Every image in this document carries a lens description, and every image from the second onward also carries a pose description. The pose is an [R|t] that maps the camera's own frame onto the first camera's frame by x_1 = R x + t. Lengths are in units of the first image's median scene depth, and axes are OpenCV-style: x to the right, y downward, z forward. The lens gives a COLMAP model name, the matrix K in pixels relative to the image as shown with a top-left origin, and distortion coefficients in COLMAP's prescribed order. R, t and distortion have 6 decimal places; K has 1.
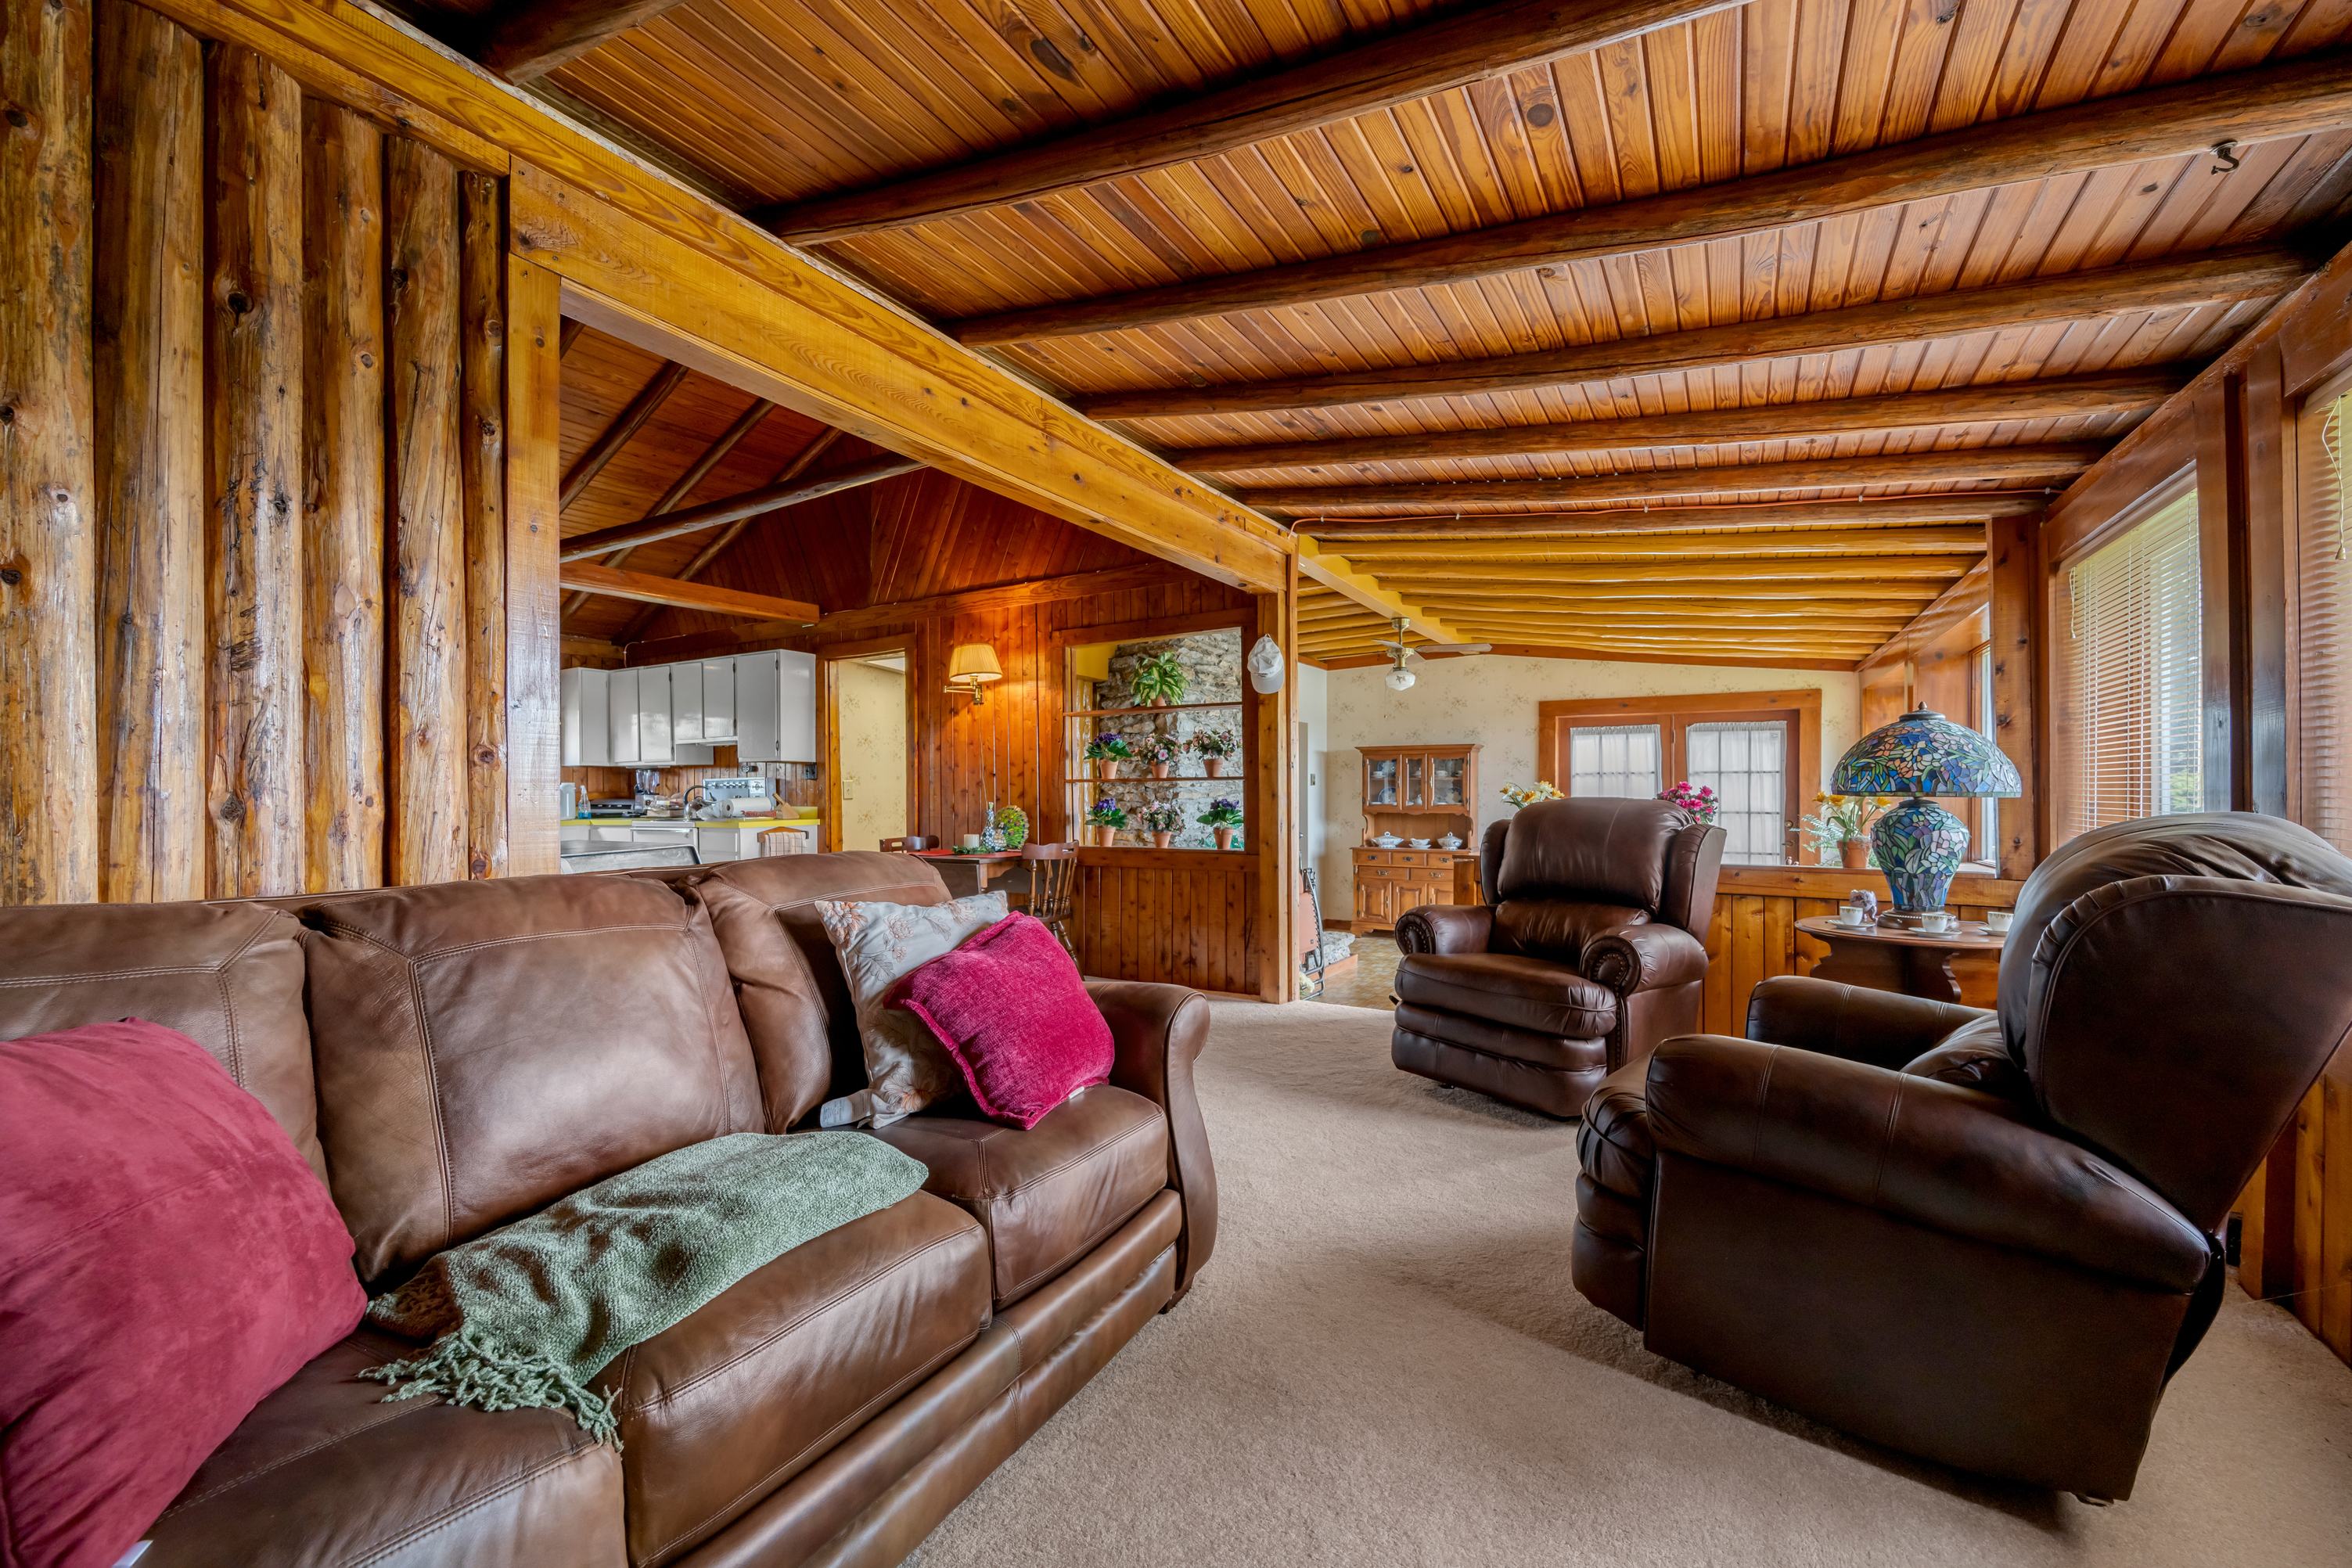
lens RADIAL K [[920.6, 0, 1161.0], [0, 920.6, 793.3], [0, 0, 1]] dist [-0.004013, -0.000015]
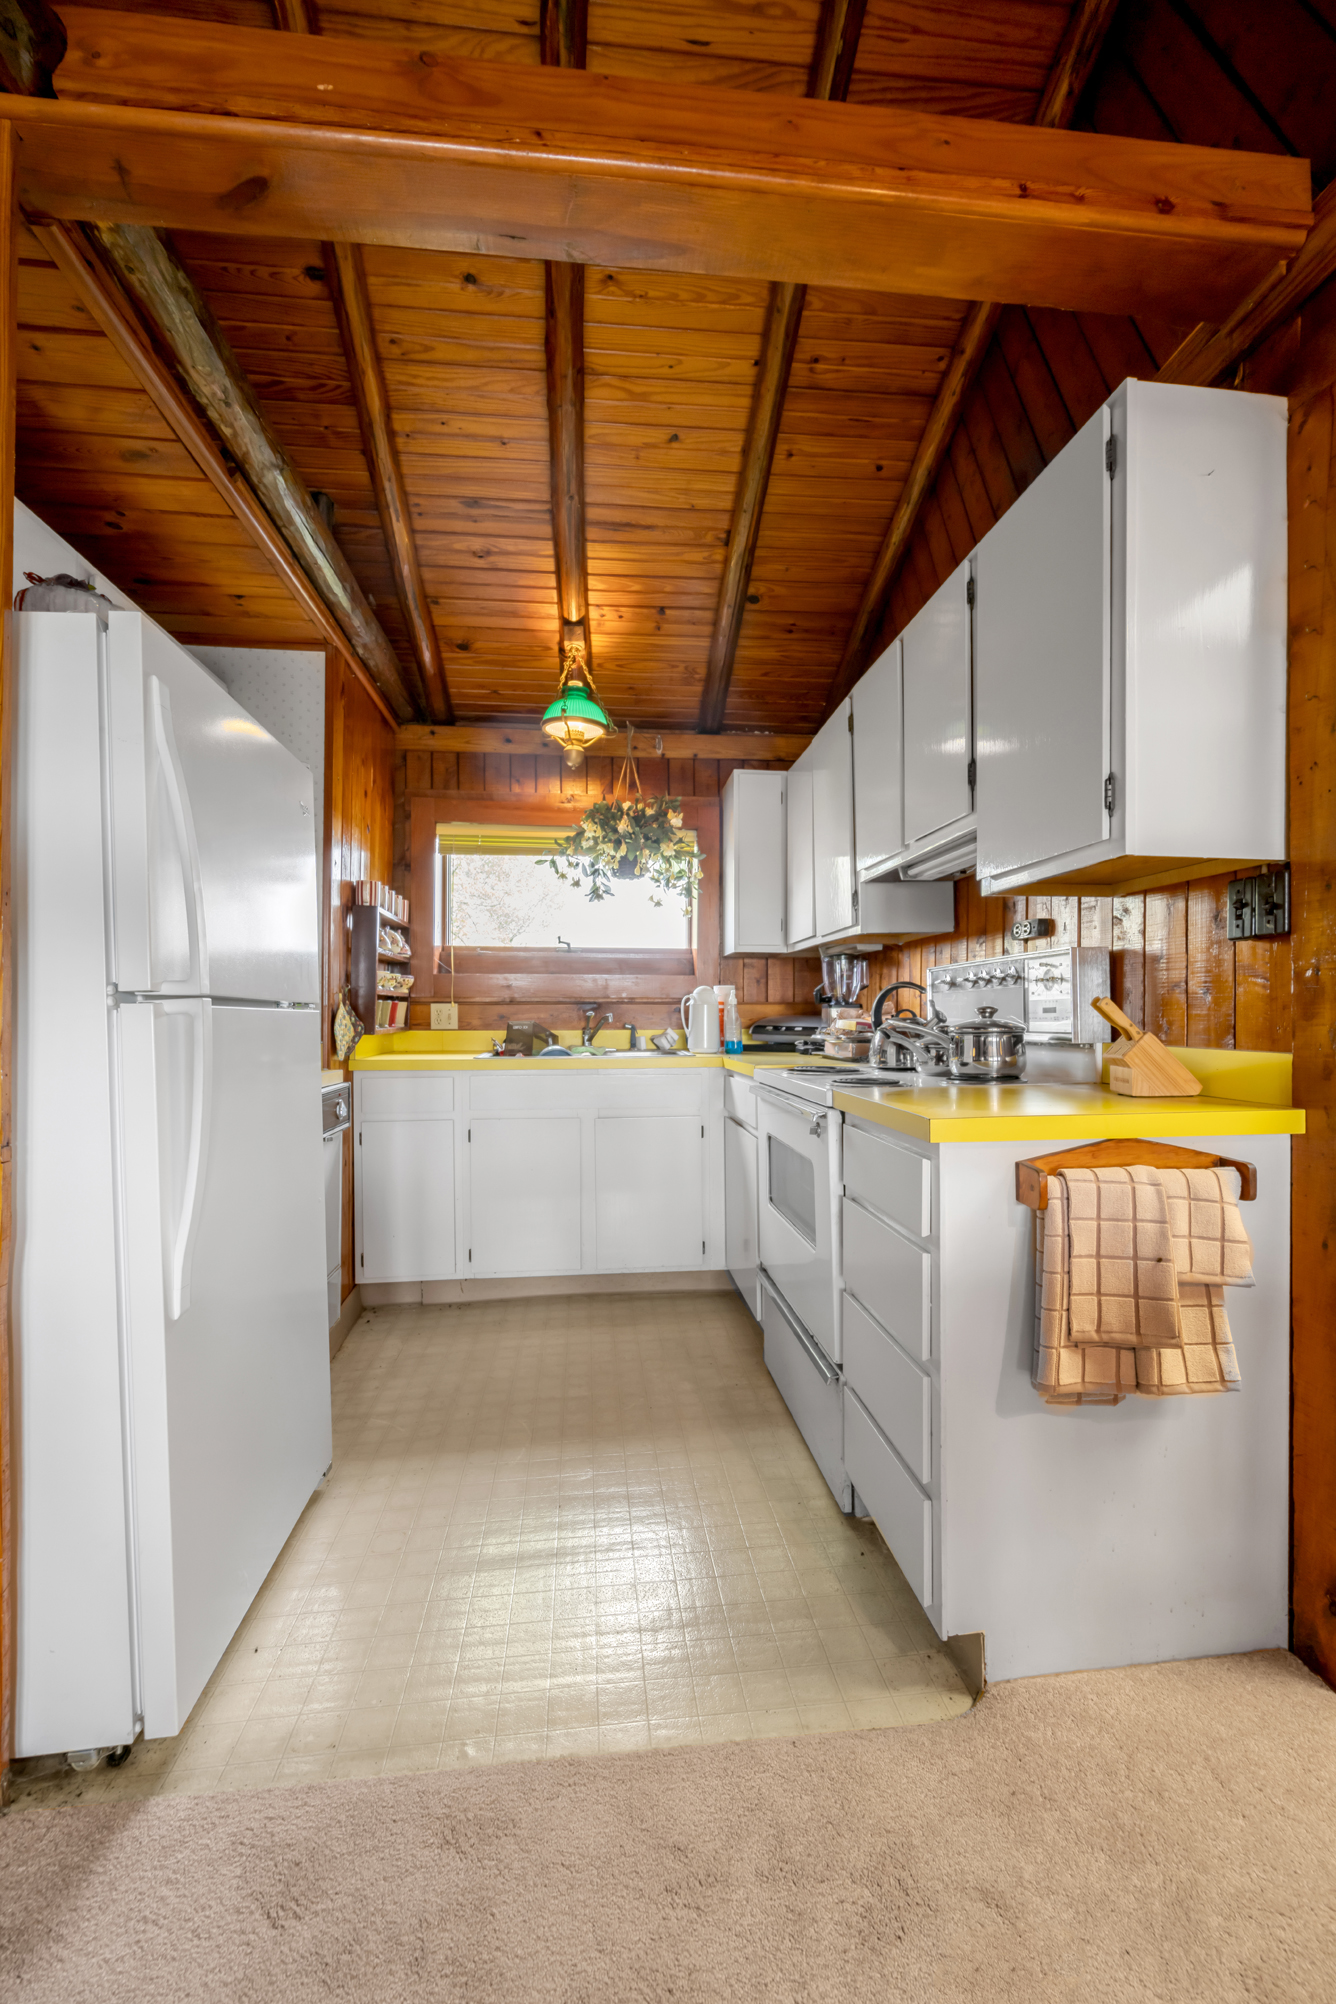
lens RADIAL K [[836.5, 0, 657.4], [0, 836.5, 1016.5], [0, 0, 1]] dist [0.001602, -0.001343]
pose [[0.608343, 0.007043, -0.793643, -0.275801], [-0.001835, 0.999970, 0.007468, 0.003526], [0.793672, -0.003086, 0.608338, 0.677539]]
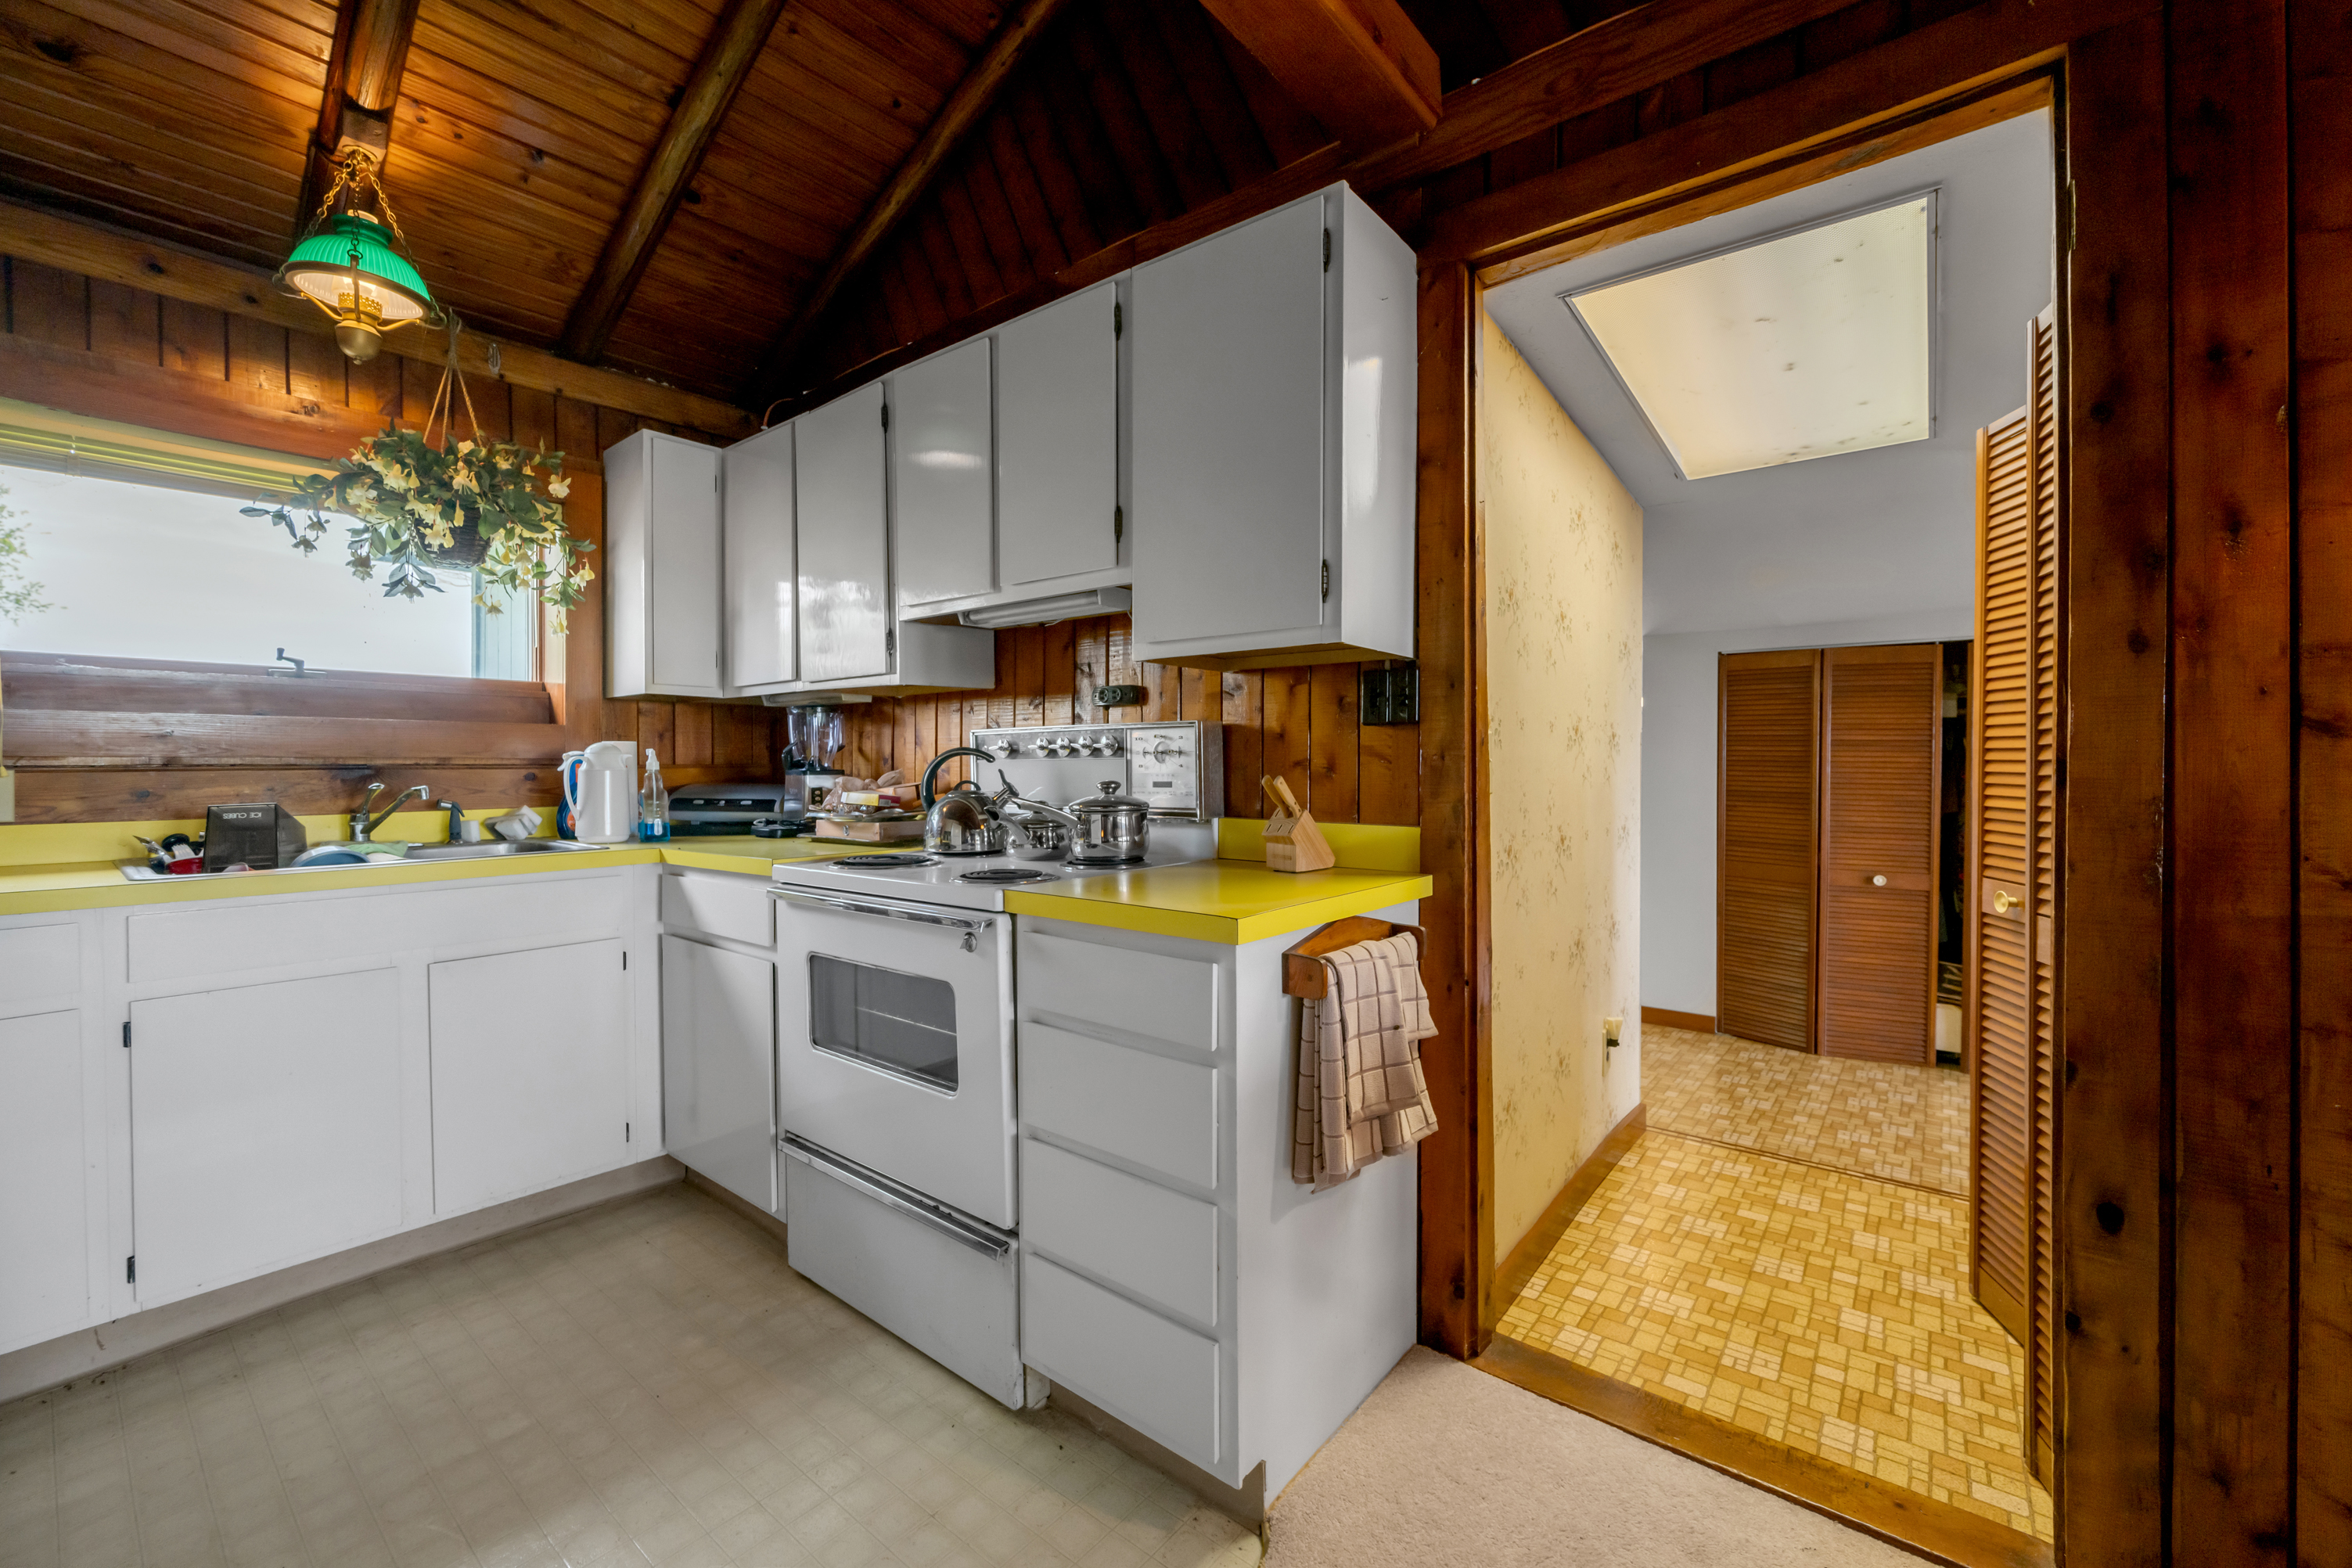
lens RADIAL K [[981.8, 0, 1198.9], [0, 981.8, 773.1], [0, 0, 1]] dist [0.001602, -0.001343]
pose [[0.992092, 0.004993, -0.125417, -0.366236], [-0.003668, 0.999935, 0.010796, -0.003660], [0.125463, -0.010251, 0.992045, 0.644532]]
